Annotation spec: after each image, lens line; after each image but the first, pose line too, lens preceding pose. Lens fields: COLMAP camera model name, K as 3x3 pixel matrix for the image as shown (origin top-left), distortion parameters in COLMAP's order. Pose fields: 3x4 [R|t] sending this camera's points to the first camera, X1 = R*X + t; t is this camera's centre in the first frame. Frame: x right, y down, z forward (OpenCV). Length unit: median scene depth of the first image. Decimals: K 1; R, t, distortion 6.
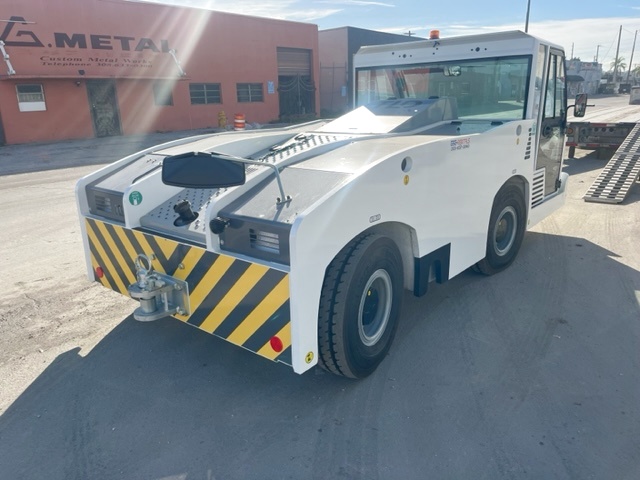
lens RADIAL K [[476.6, 0, 320.0], [0, 476.6, 240.0], [0, 0, 1]] dist [0.070870, -0.109504]
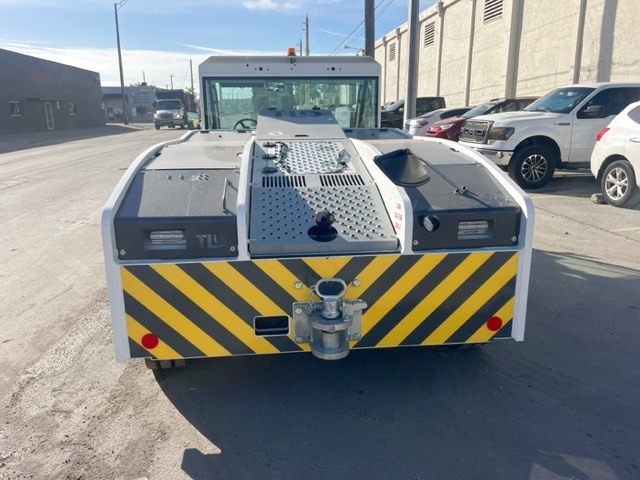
lens RADIAL K [[480.5, 0, 317.7], [0, 480.5, 230.8], [0, 0, 1]] dist [0.051306, -0.089858]
pose [[0.707186, -0.147286, 0.691516, -0.917584], [0.190769, 0.981536, 0.013965, -0.063386], [-0.680805, 0.122044, 0.722226, 0.394272]]
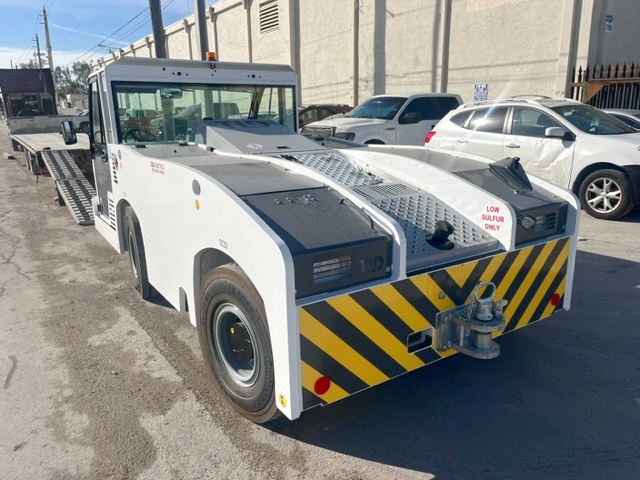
lens RADIAL K [[481.0, 0, 320.0], [0, 481.0, 240.0], [0, 0, 1]] dist [0.008448, 0.000471]
pose [[0.297439, -0.217754, 0.929577, -1.221546], [0.277020, 0.951441, 0.134237, -0.237791], [-0.913668, 0.217584, 0.343318, 0.929895]]
